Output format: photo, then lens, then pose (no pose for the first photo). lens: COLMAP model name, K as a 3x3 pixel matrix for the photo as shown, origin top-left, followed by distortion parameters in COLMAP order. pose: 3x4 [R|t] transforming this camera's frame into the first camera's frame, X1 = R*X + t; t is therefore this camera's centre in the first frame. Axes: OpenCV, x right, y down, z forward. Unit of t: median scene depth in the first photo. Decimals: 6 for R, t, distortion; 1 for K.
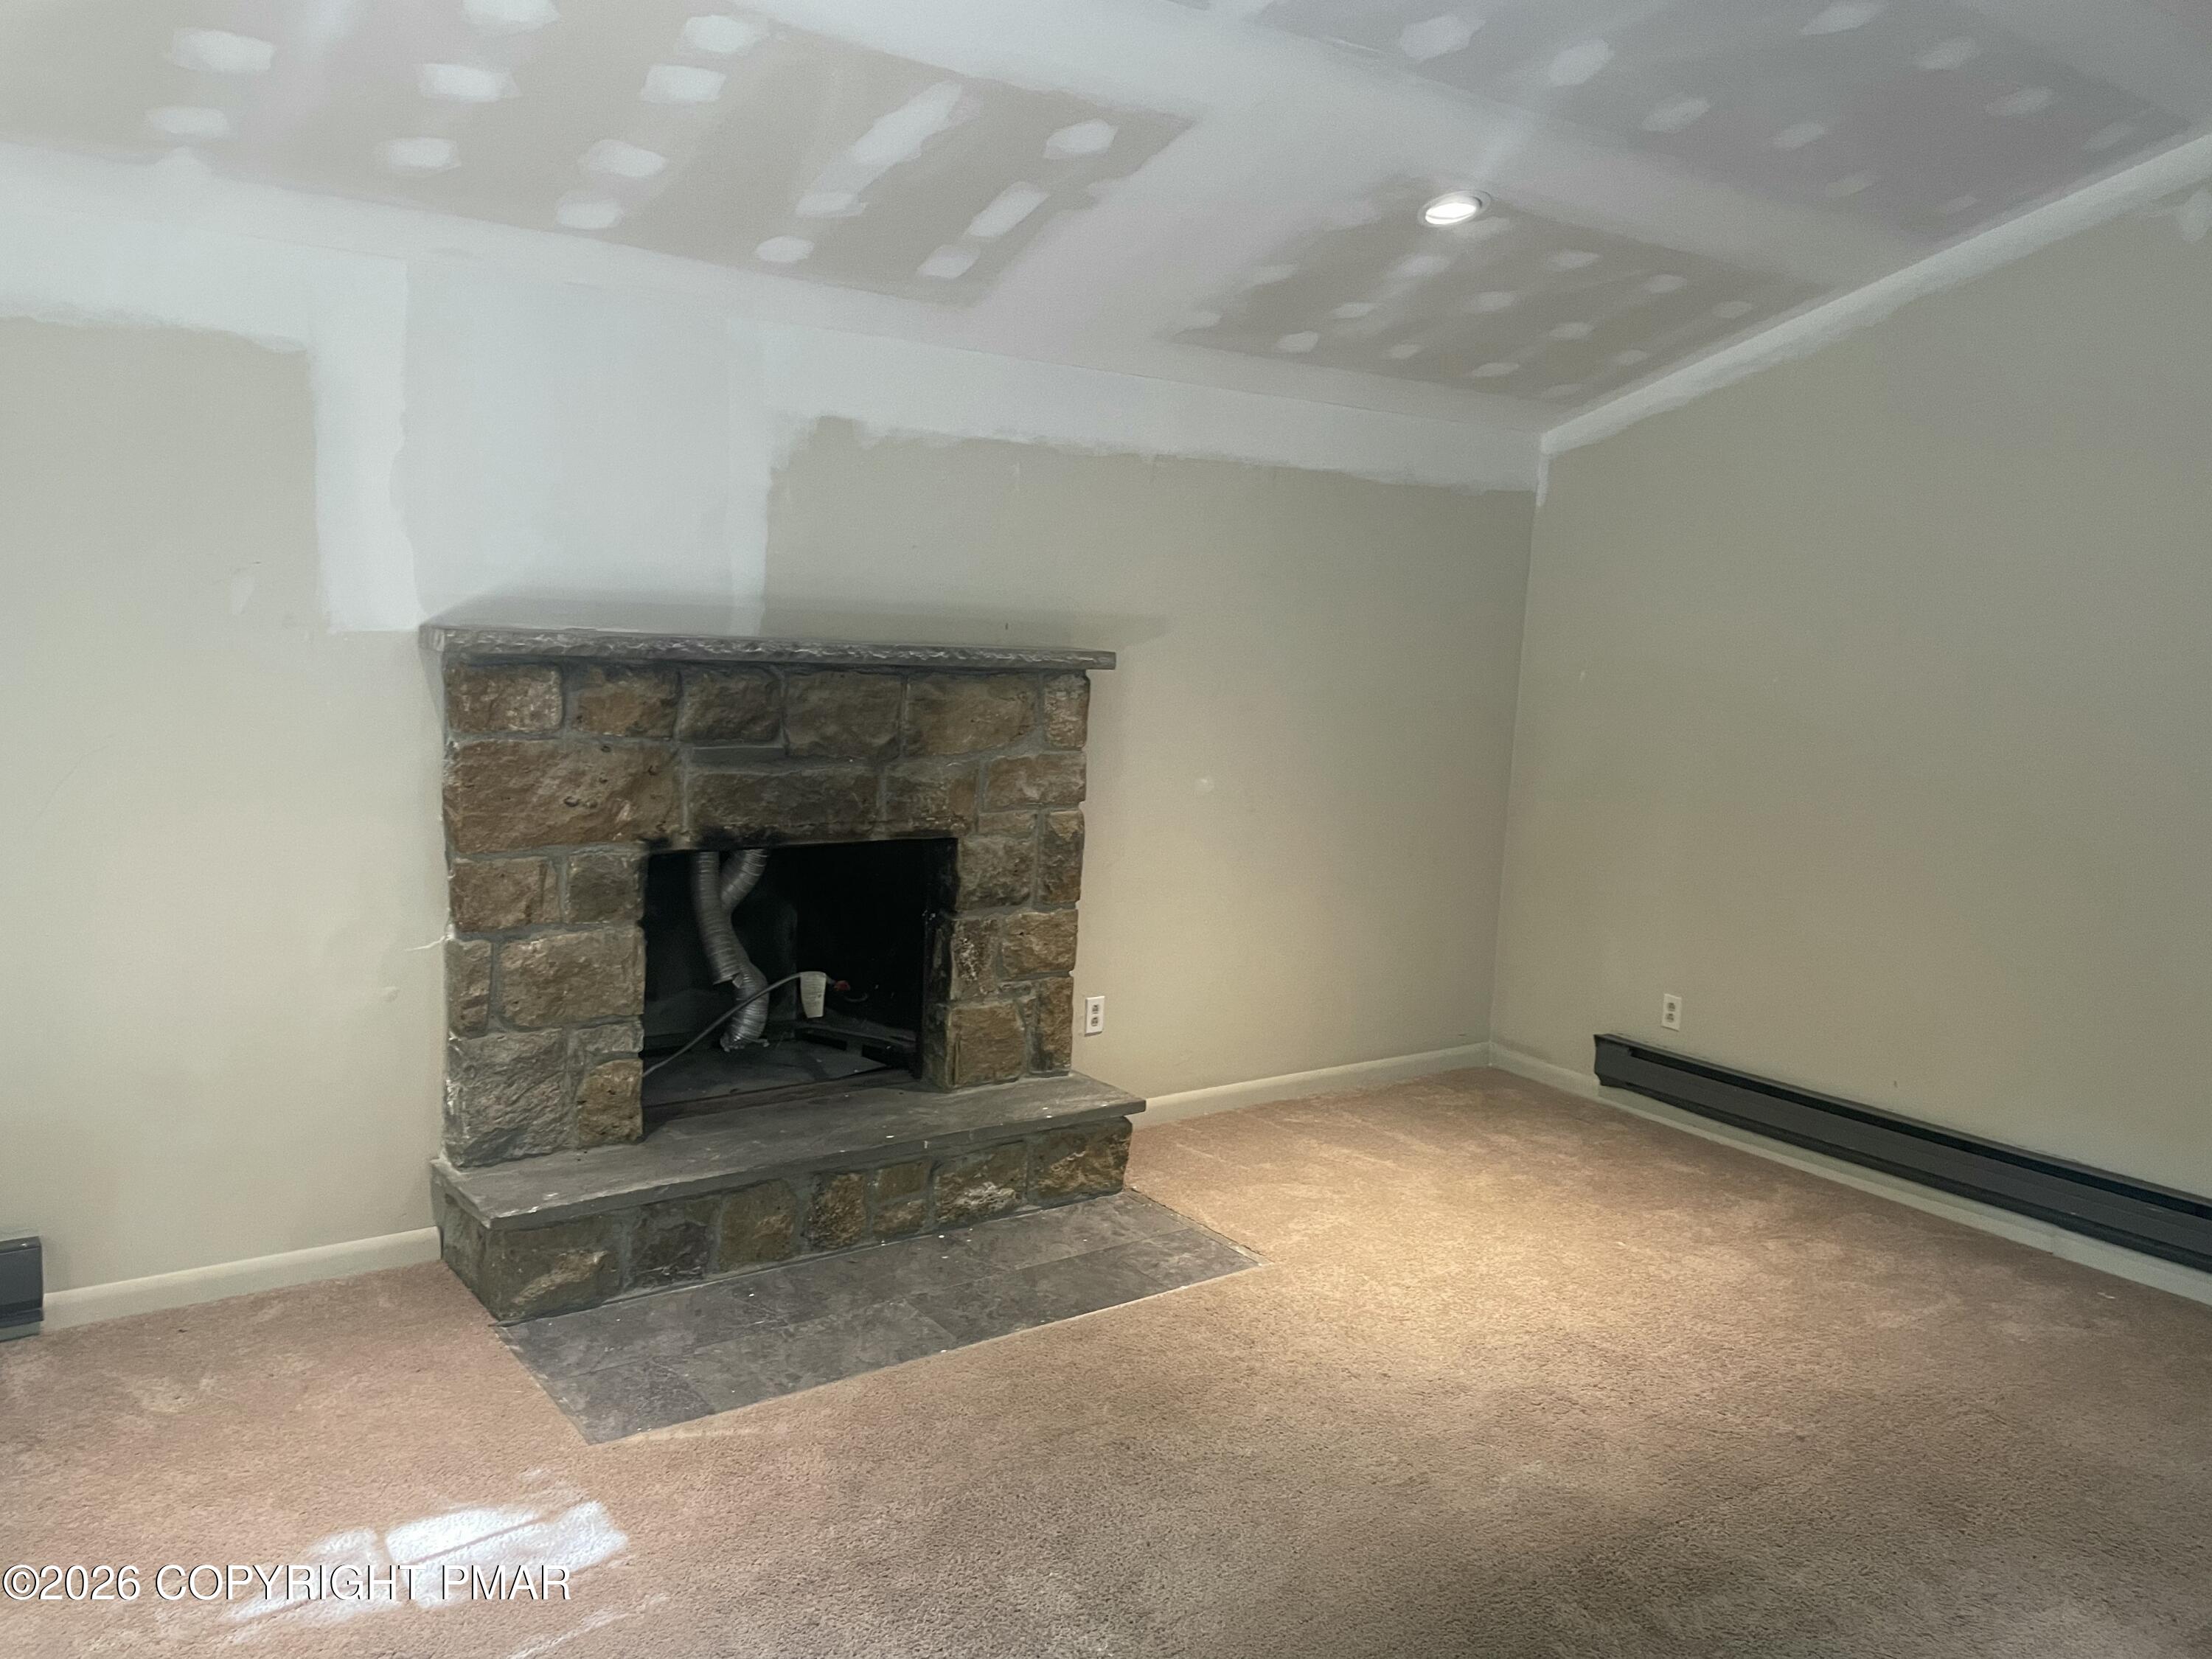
lens RADIAL K [[1677.8, 0, 1099.1], [0, 1677.8, 839.6], [0, 0, 1]] dist [0.098158, -0.126837]
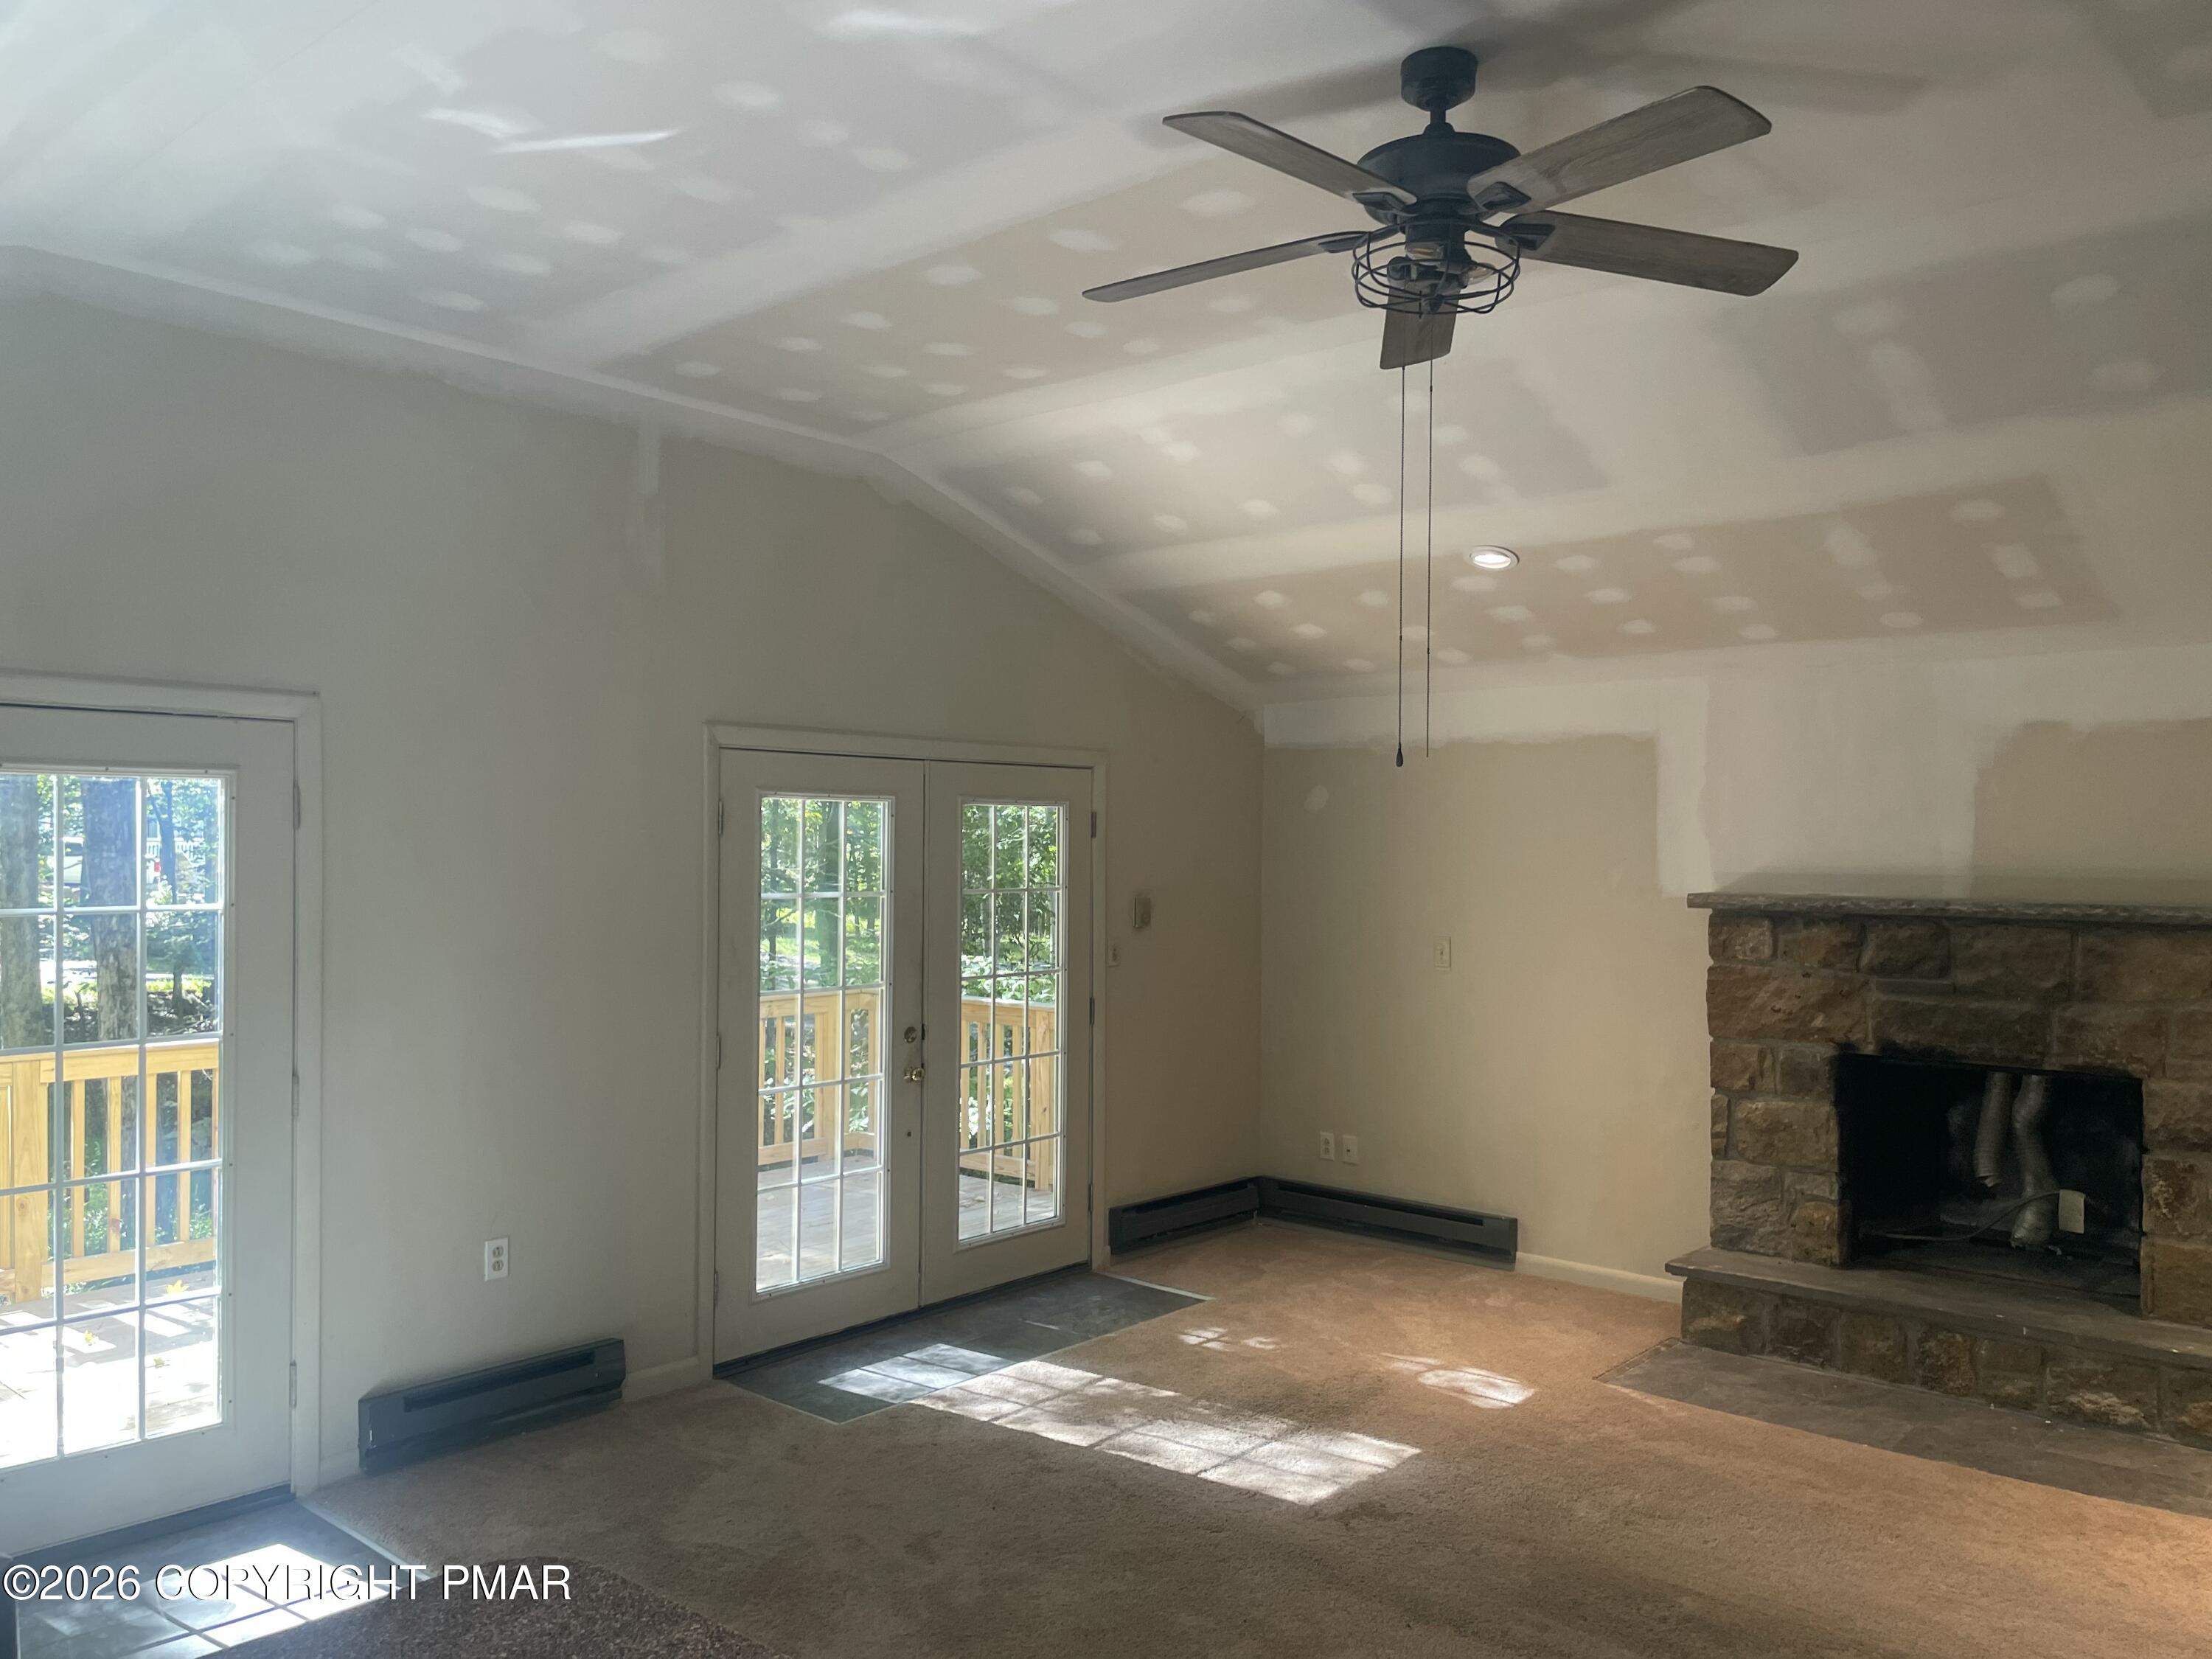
lens RADIAL K [[1677.8, 0, 1083.3], [0, 1677.8, 837.5], [0, 0, 1]] dist [0.098158, -0.126837]
pose [[0.208775, -0.051268, -0.976619, 0.979744], [-0.133068, 0.987848, -0.080303, 0.028185], [0.968868, 0.146722, 0.199416, 0.093916]]
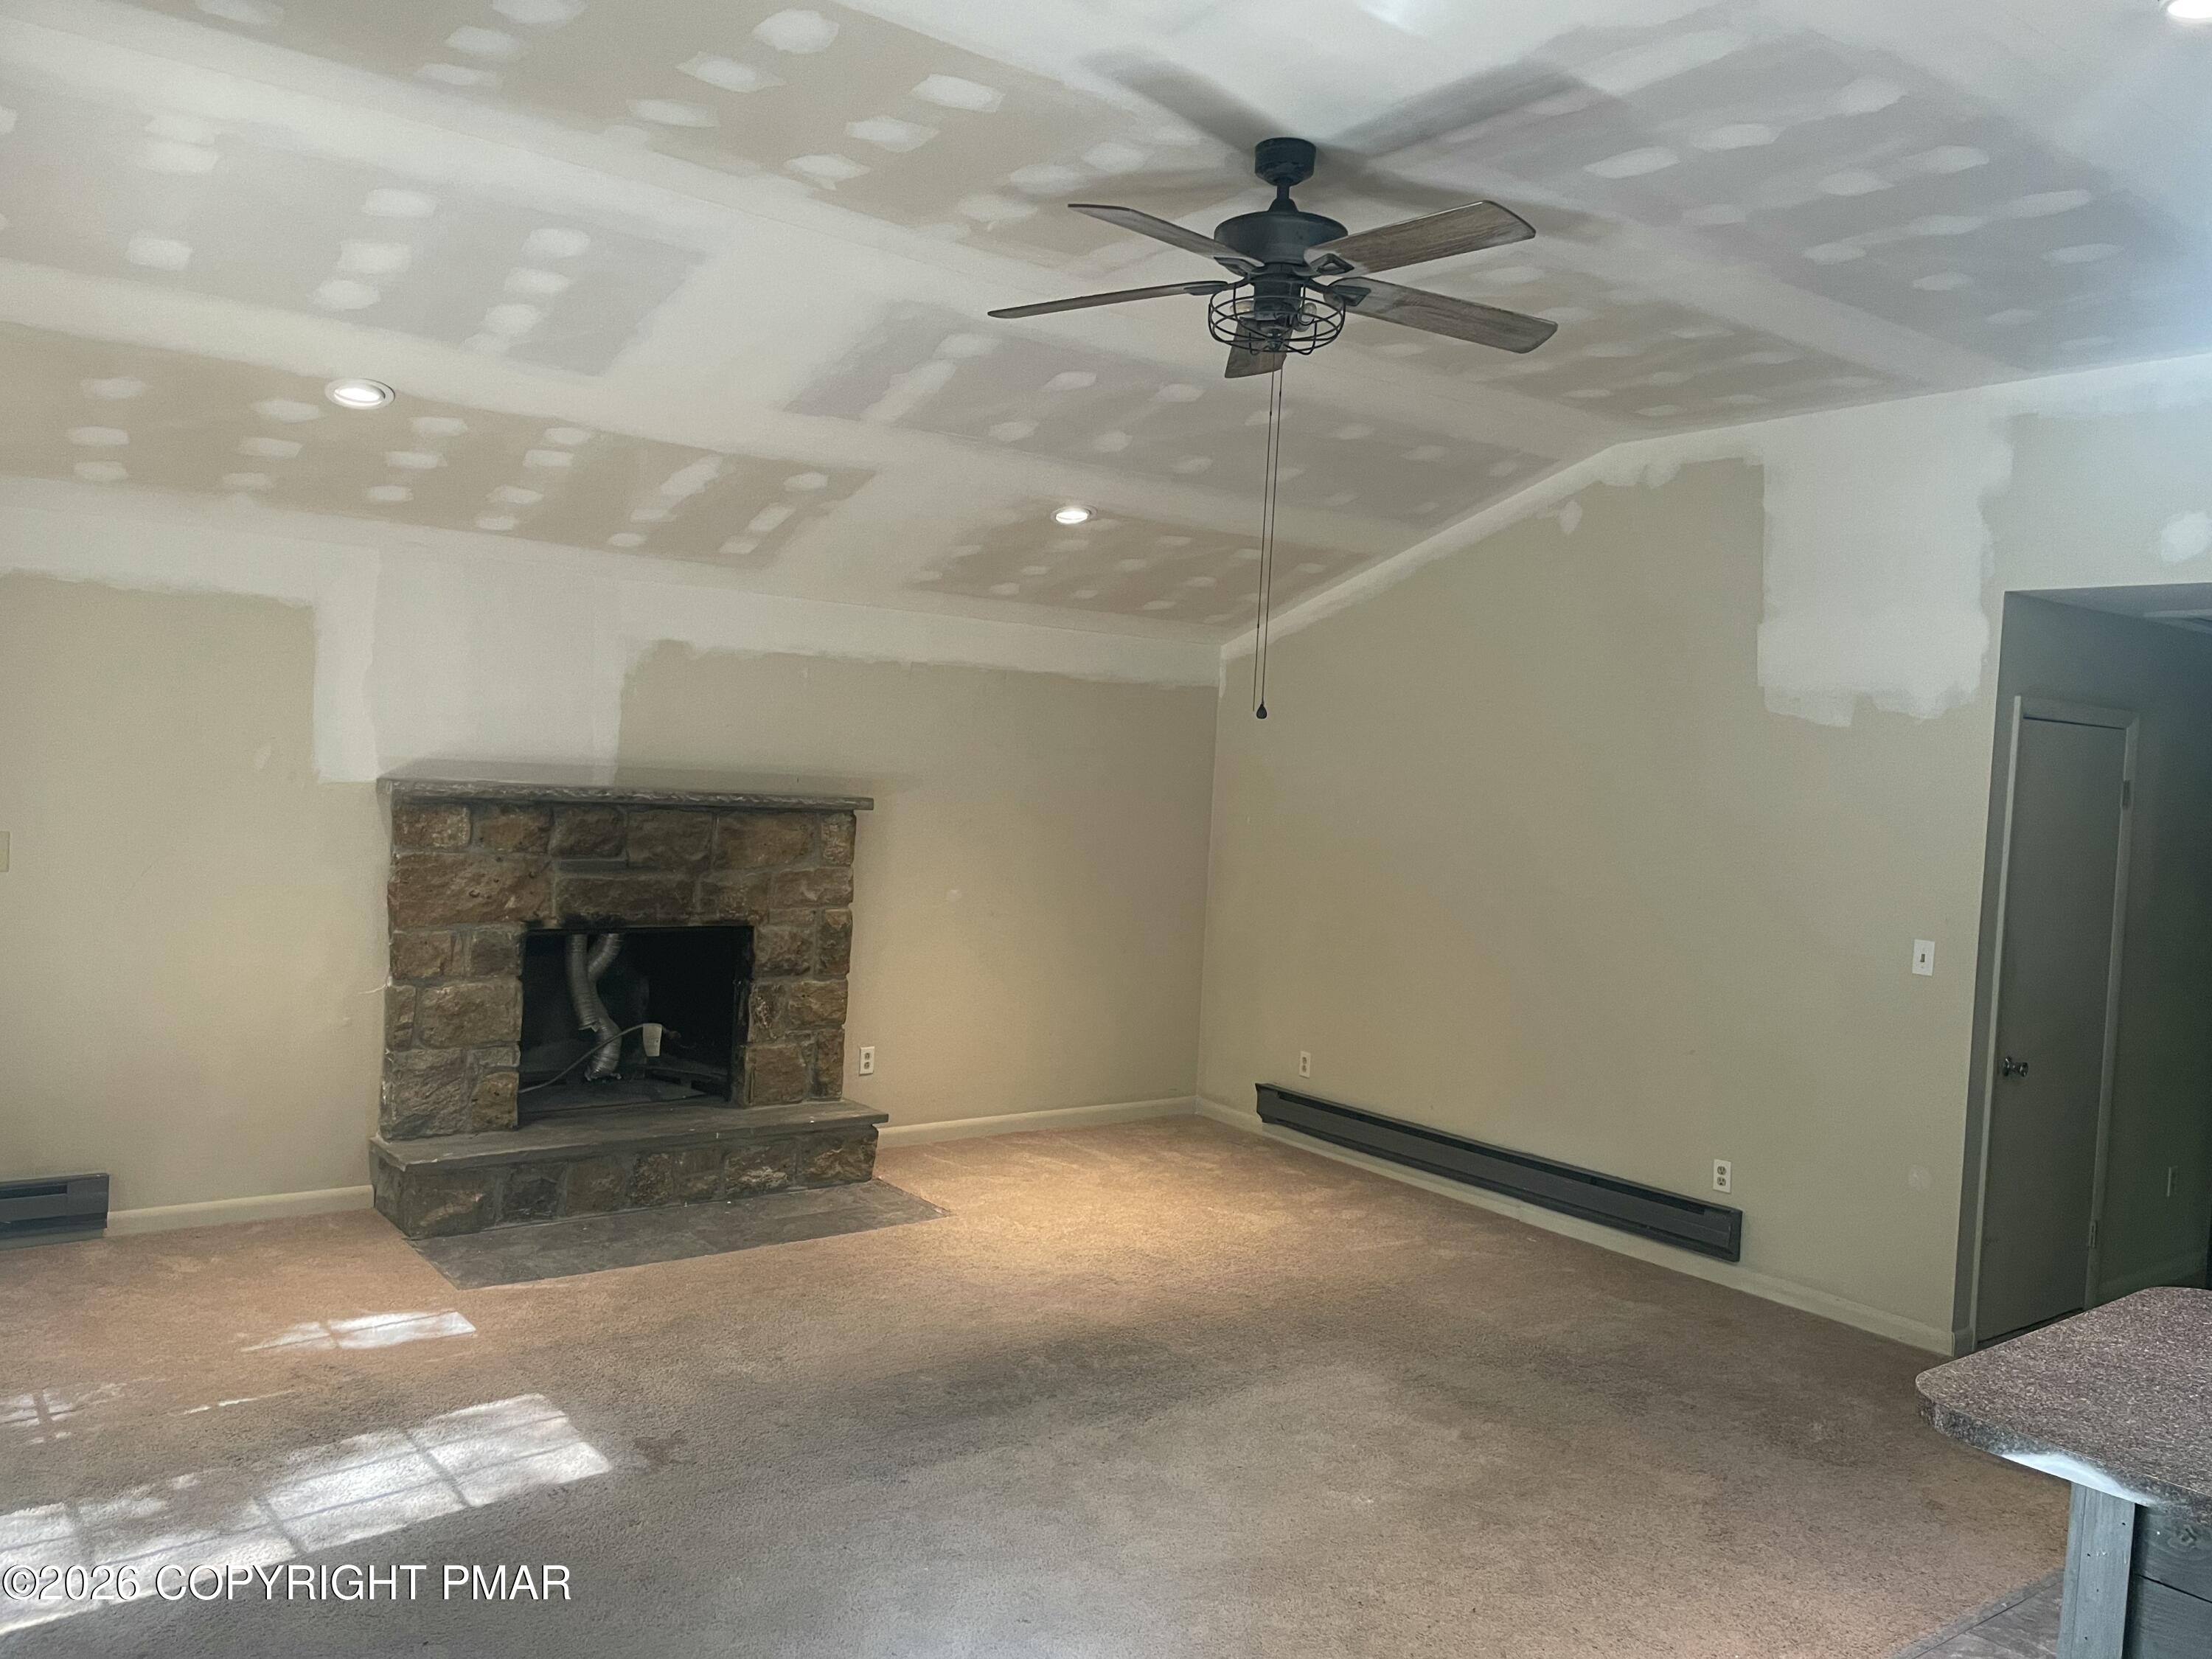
lens RADIAL K [[1677.8, 0, 1122.6], [0, 1677.8, 833.2], [0, 0, 1]] dist [0.098158, -0.126837]
pose [[0.999819, 0.002959, 0.018773, 0.228947], [-0.001092, 0.995117, -0.098701, 0.069697], [-0.018974, 0.098663, 0.994940, -0.503065]]
